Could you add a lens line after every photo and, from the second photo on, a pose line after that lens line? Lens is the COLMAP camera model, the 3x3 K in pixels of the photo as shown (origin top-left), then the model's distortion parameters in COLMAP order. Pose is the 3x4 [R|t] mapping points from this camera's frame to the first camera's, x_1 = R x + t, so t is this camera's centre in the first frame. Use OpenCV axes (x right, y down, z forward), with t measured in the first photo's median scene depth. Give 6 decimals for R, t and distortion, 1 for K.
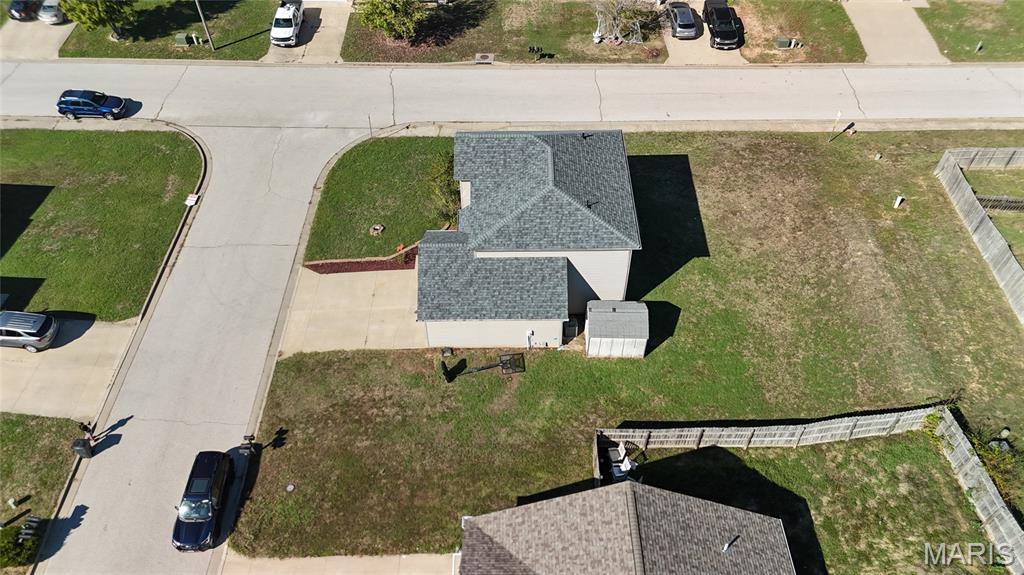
lens RADIAL K [[753.0, 0, 511.1], [0, 753.0, 290.3], [0, 0, 1]] dist [0.076378, -0.063916]
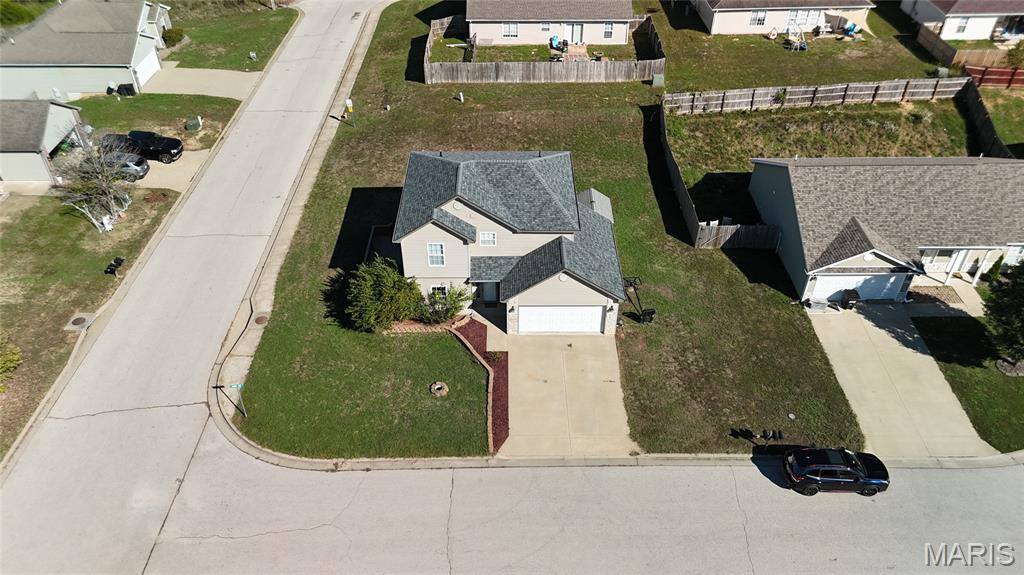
lens RADIAL K [[753.0, 0, 511.2], [0, 753.0, 284.8], [0, 0, 1]] dist [0.076378, -0.063916]
pose [[-0.002375, -0.614686, 0.788768, -0.824895], [0.739983, 0.529464, 0.414840, -0.461476], [-0.672621, 0.584661, 0.453600, 0.548790]]
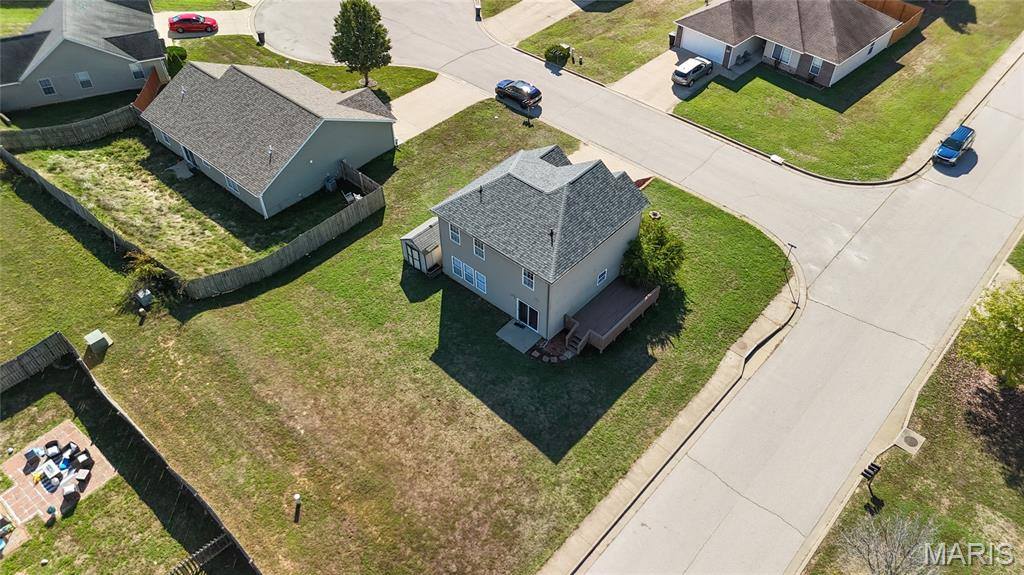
lens RADIAL K [[753.0, 0, 510.8], [0, 753.0, 287.3], [0, 0, 1]] dist [0.076378, -0.063916]
pose [[-0.671069, 0.533167, -0.515170, 0.689090], [-0.539890, 0.124802, 0.832432, -0.999548], [0.508120, 0.836754, 0.204101, 0.804384]]
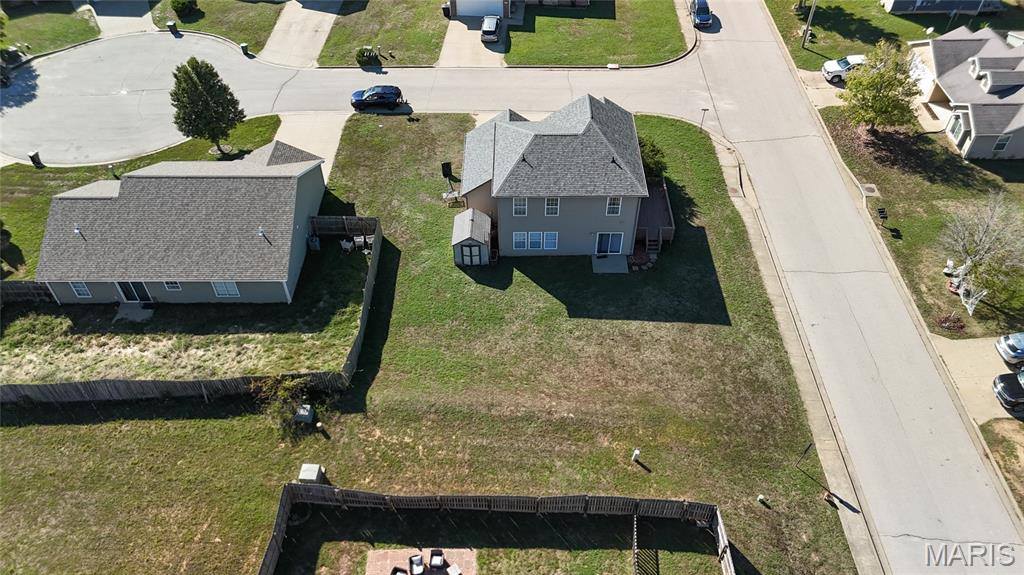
lens RADIAL K [[753.0, 0, 509.2], [0, 753.0, 286.9], [0, 0, 1]] dist [0.076378, -0.063916]
pose [[-0.010829, 0.709285, -0.704839, 1.030999], [-0.733396, 0.473512, 0.487767, -0.547808], [0.679716, 0.522208, 0.515059, 0.385059]]
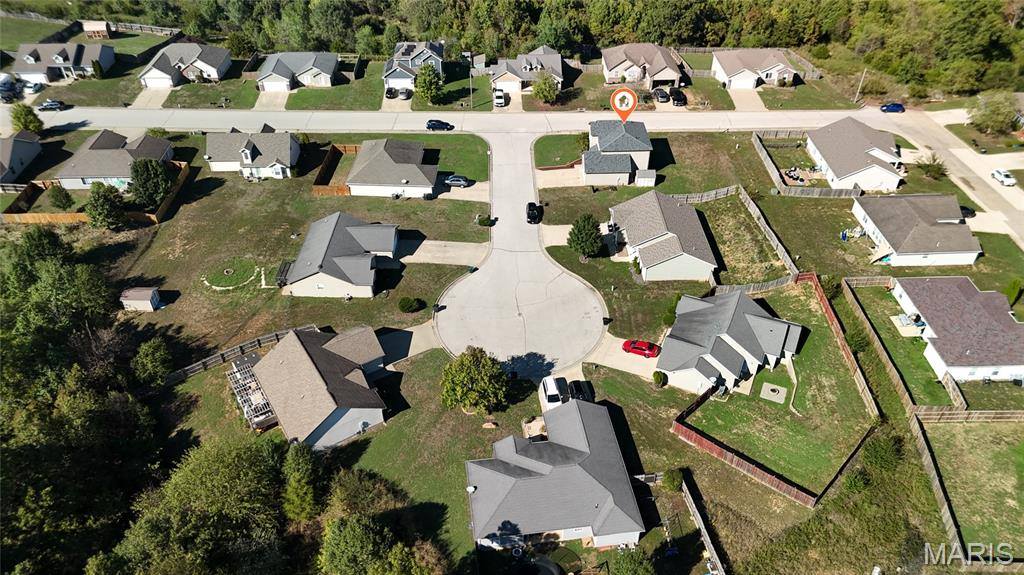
lens RADIAL K [[753.0, 0, 512.1], [0, 753.0, 311.2], [0, 0, 1]] dist [0.076378, -0.063916]
pose [[0.999610, -0.012713, 0.024863, -0.467627], [0.015882, 0.991160, -0.131716, 0.936897], [-0.022968, 0.132059, 0.990976, -1.900031]]
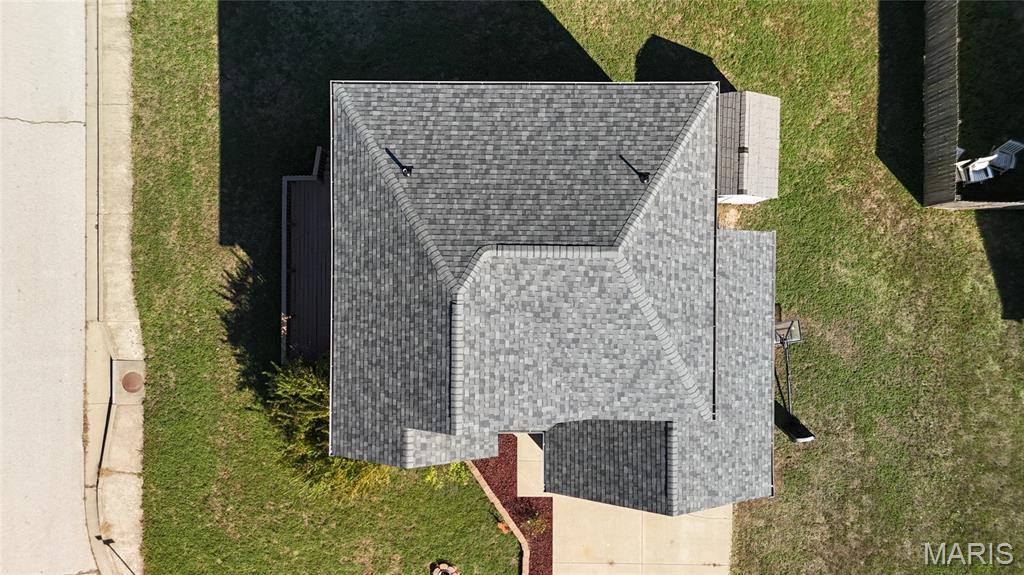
lens RADIAL K [[753.0, 0, 512.1], [0, 753.0, 288.6], [0, 0, 1]] dist [0.076378, -0.063916]
pose [[0.008610, -0.999960, -0.002447, 0.028853], [0.747722, 0.004813, 0.663994, -0.438430], [-0.663956, -0.007547, 0.747734, 0.616156]]
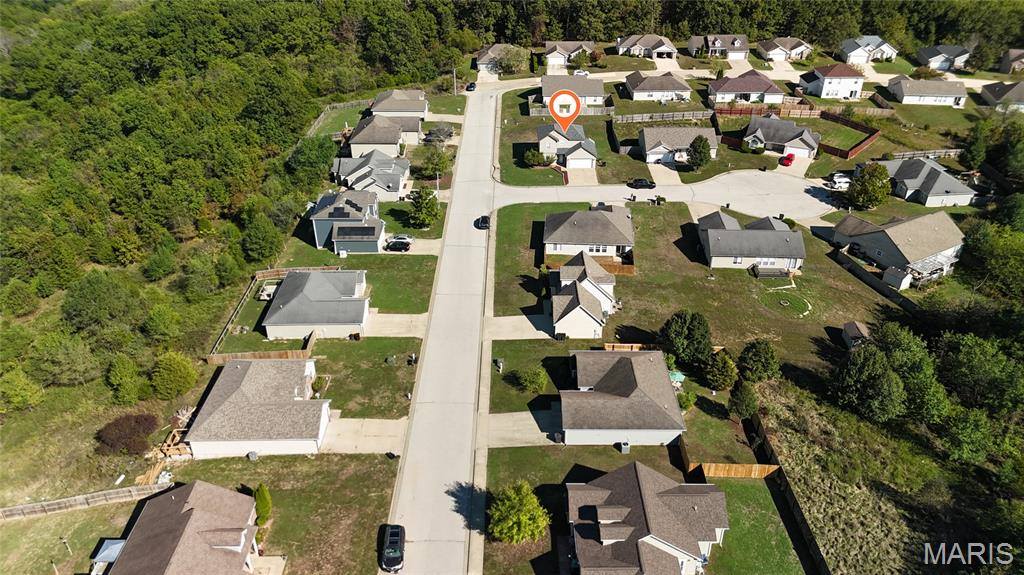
lens RADIAL K [[753.0, 0, 507.2], [0, 753.0, 285.6], [0, 0, 1]] dist [0.076378, -0.063916]
pose [[0.007207, -0.502453, 0.864574, -3.538079], [0.743593, 0.580772, 0.331321, -1.122300], [-0.668594, 0.640504, 0.377807, 0.205968]]
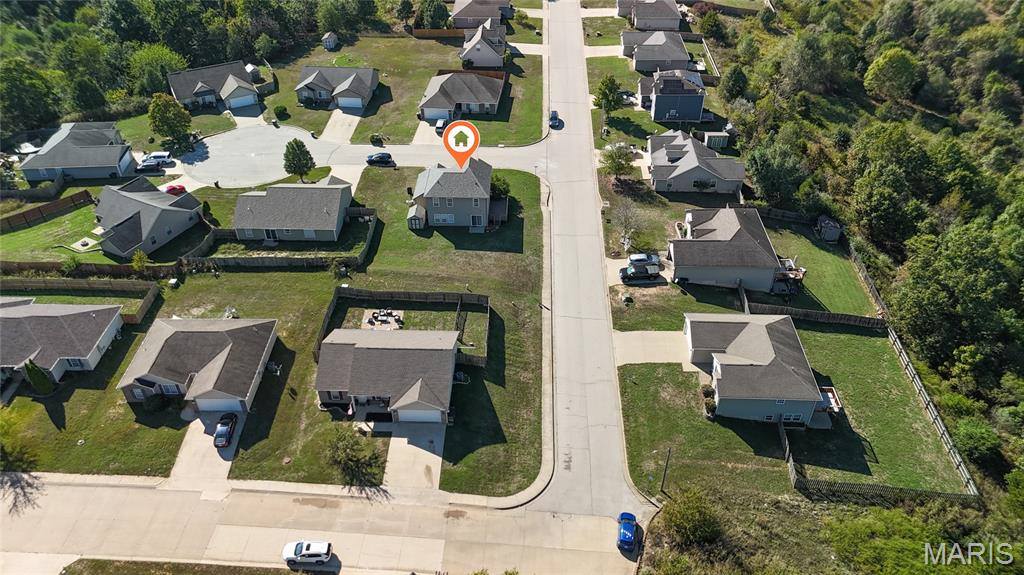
lens RADIAL K [[753.0, 0, 510.0], [0, 753.0, 289.3], [0, 0, 1]] dist [0.076378, -0.063916]
pose [[-0.035565, 0.634902, -0.771774, 2.383188], [-0.734568, 0.507010, 0.450944, -1.299344], [0.677602, 0.582959, 0.448347, 0.082240]]
